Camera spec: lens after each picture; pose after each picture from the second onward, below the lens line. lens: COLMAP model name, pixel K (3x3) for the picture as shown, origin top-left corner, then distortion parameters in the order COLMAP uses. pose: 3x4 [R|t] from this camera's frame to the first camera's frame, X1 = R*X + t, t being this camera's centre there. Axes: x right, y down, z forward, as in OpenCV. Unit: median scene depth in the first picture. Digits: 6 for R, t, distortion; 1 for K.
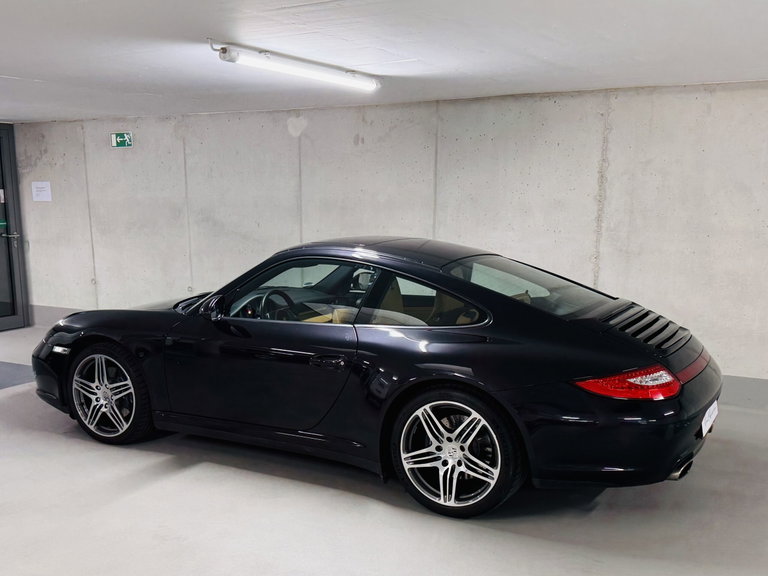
lens RADIAL K [[827.3, 0, 351.6], [0, 827.3, 369.0], [0, 0, 1]] dist [0.165534, -0.407314]
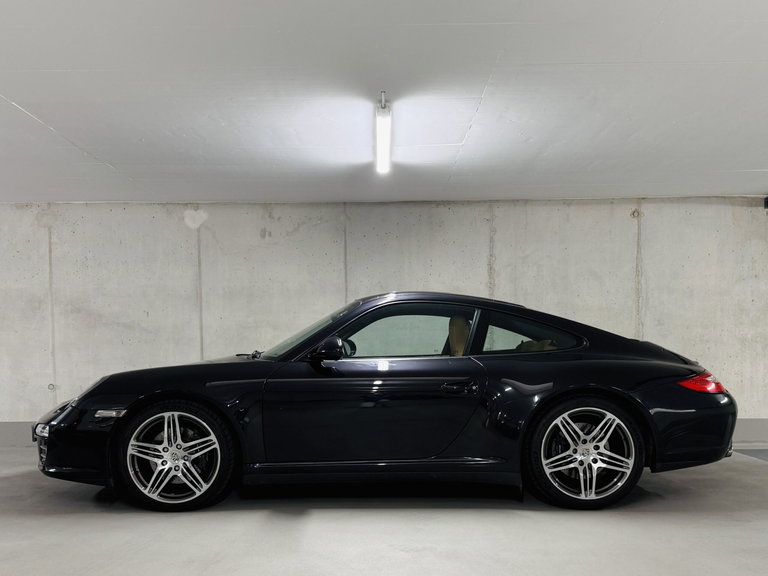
lens RADIAL K [[794.7, 0, 382.1], [0, 794.7, 368.8], [0, 0, 1]] dist [0.178365, -0.470388]
pose [[0.862812, -0.021989, 0.505046, -0.449713], [0.112474, 0.982363, -0.149377, 0.077867], [-0.492854, 0.185689, 0.850068, 0.100337]]
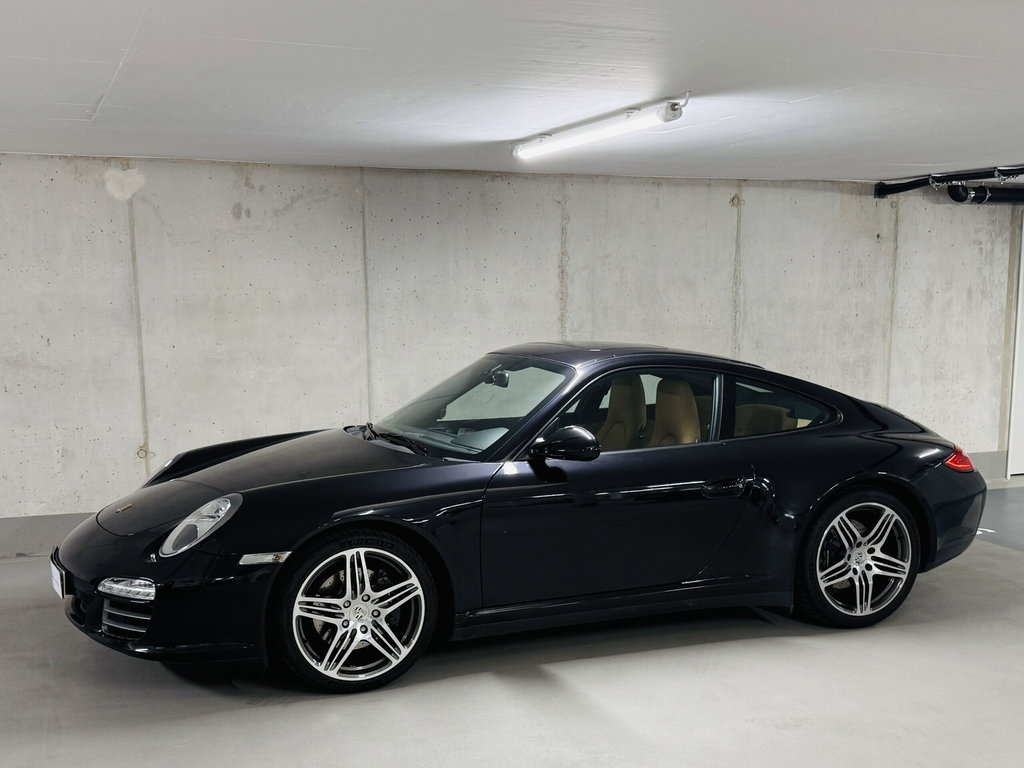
lens RADIAL K [[1151.9, 0, 515.3], [0, 1151.9, 479.3], [0, 0, 1]] dist [0.160718, -0.419267]
pose [[0.607872, -0.131337, 0.783098, -0.733950], [0.167991, 0.985173, 0.034827, -0.063909], [-0.776061, 0.110383, 0.620922, 0.304563]]
